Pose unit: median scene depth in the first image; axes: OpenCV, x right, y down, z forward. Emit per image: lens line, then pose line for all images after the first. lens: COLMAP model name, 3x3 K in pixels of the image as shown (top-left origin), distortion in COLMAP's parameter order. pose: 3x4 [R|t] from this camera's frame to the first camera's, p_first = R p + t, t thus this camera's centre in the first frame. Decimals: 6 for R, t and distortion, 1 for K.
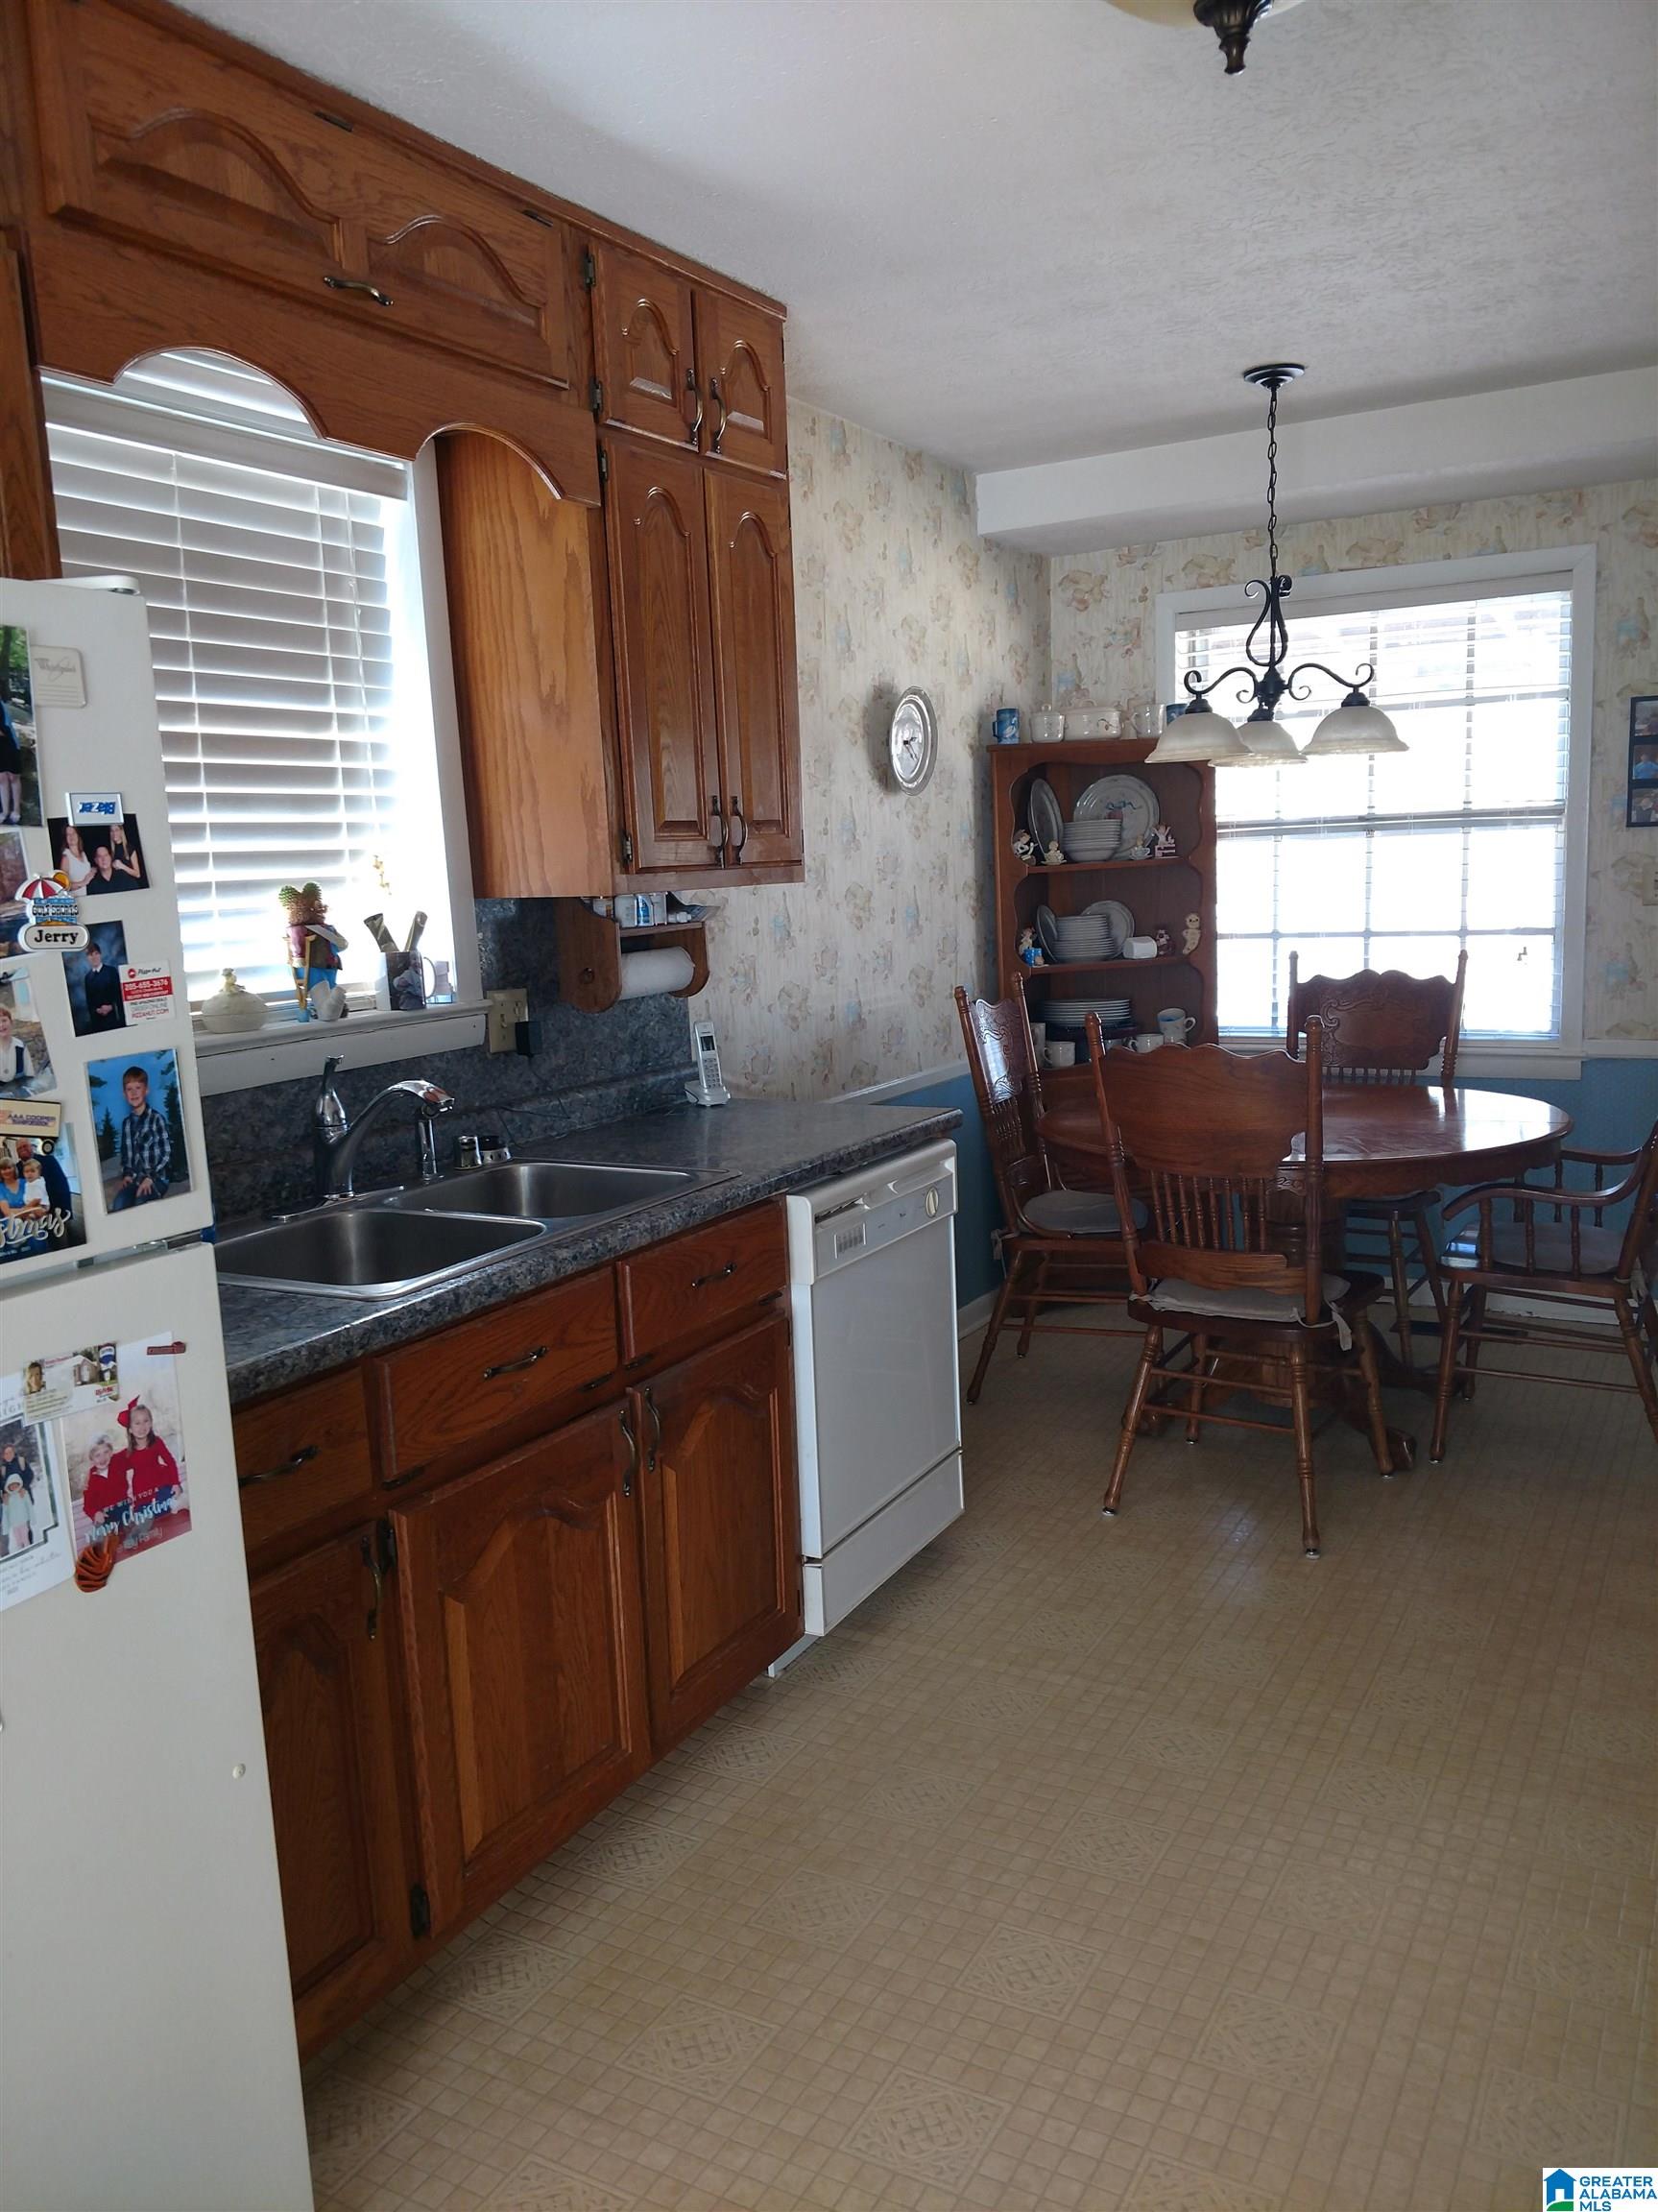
lens RADIAL K [[1674.0, 0, 829.0], [0, 1674.0, 1106.0], [0, 0, 1]] dist [0.097007, 0.000712]
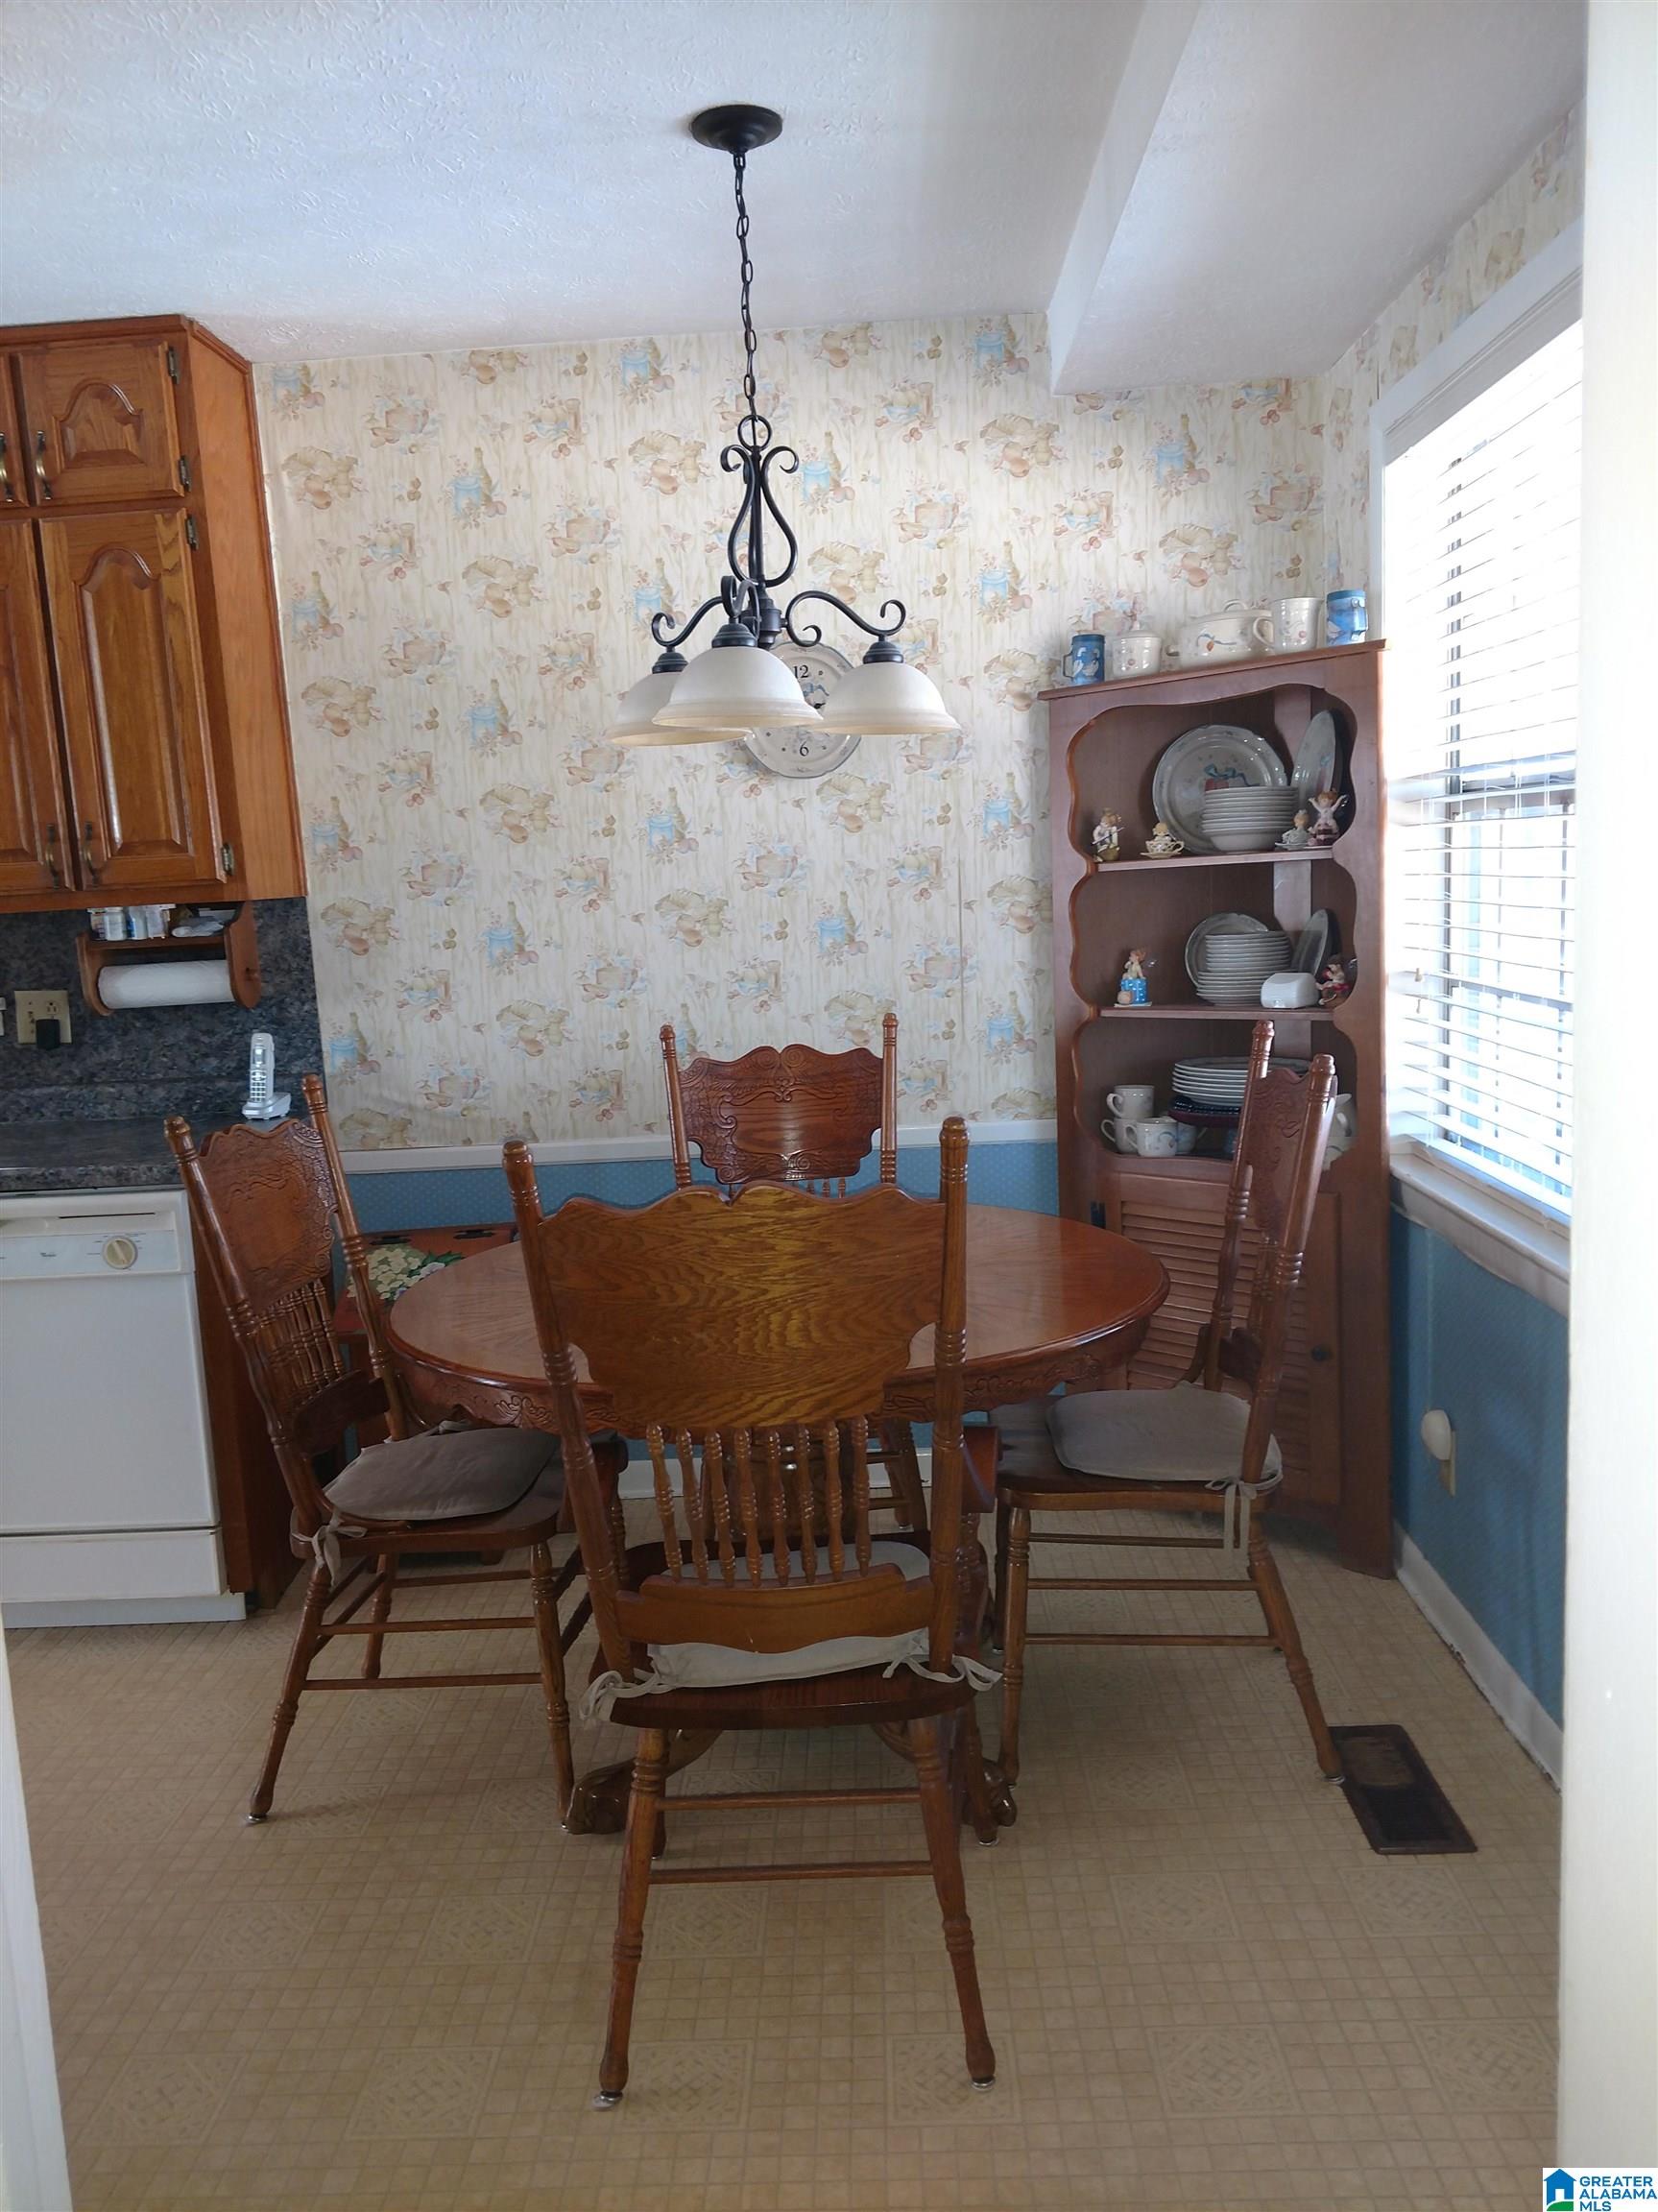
lens RADIAL K [[1697.5, 0, 829.0], [0, 1697.5, 1106.0], [0, 0, 1]] dist [0.042333, -0.000477]
pose [[0.464199, 0.145970, -0.873620, 0.828063], [-0.098569, 0.988714, 0.112826, -0.132404], [0.880229, 0.033738, 0.473348, 0.682459]]
